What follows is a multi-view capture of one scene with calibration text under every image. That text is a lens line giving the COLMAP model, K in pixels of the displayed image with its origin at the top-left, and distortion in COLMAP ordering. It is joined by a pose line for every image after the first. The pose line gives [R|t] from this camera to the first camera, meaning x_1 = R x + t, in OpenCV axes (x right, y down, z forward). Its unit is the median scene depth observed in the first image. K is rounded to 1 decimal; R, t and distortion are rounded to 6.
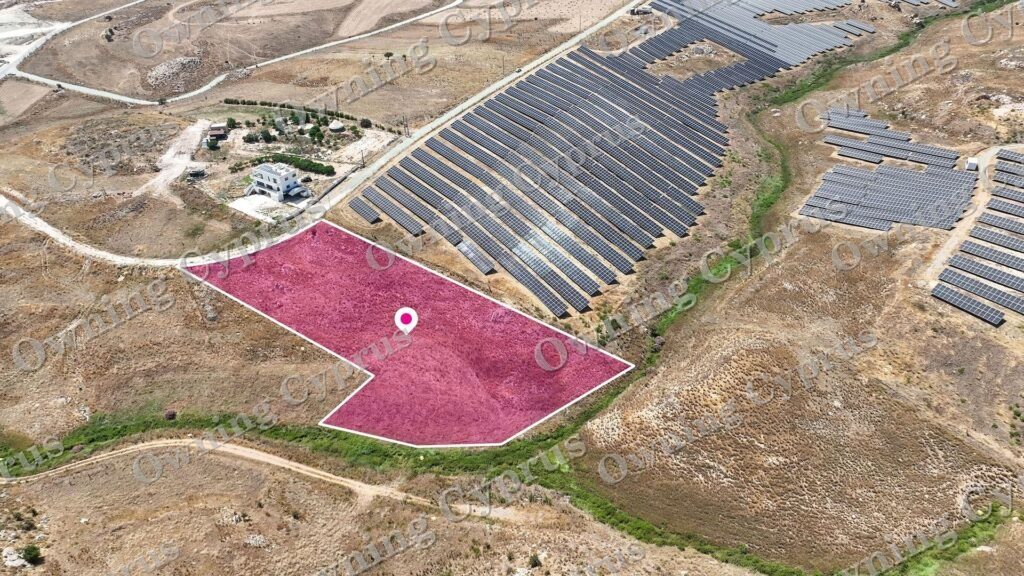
lens RADIAL K [[720.4, 0, 512.0], [0, 720.4, 288.0], [0, 0, 1]] dist [-0.004554, 0.020194]
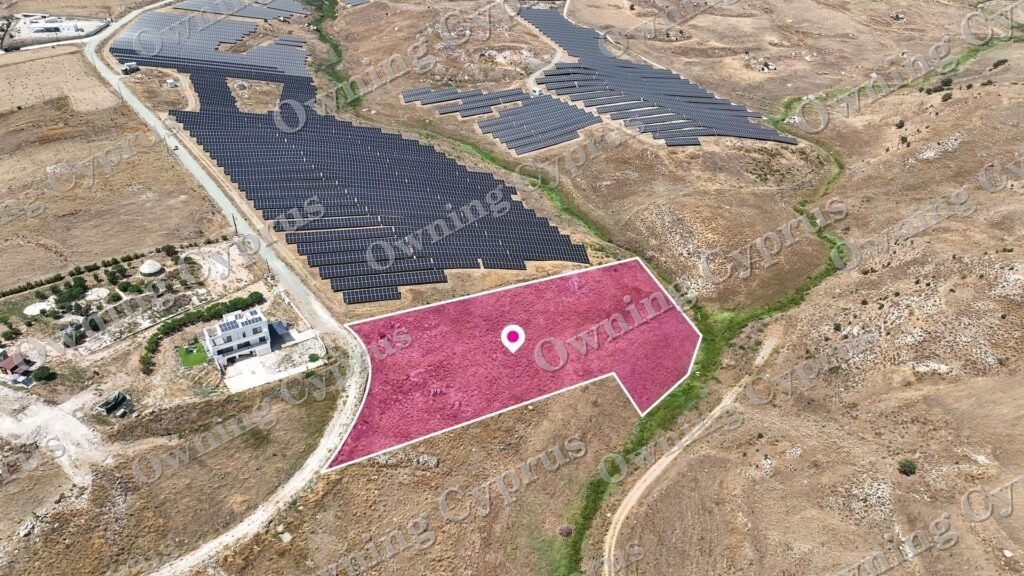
lens RADIAL K [[720.4, 0, 512.0], [0, 720.4, 288.0], [0, 0, 1]] dist [-0.004554, 0.020194]
pose [[0.374530, -0.461276, 0.804333, -0.831996], [0.496333, 0.832462, 0.246294, -0.244508], [-0.783186, 0.306972, 0.540728, 0.390436]]
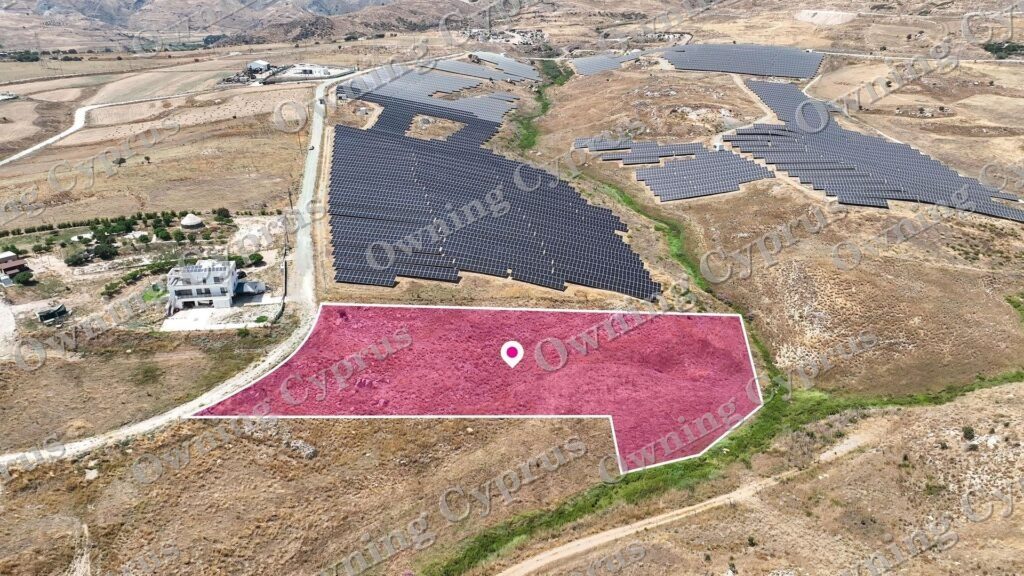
lens RADIAL K [[720.4, 0, 512.0], [0, 720.4, 288.0], [0, 0, 1]] dist [-0.004554, 0.020194]
pose [[0.725586, -0.248614, 0.641652, -0.591296], [0.371758, 0.926291, -0.061487, 0.008659], [-0.579069, 0.283154, 0.764528, 0.308492]]
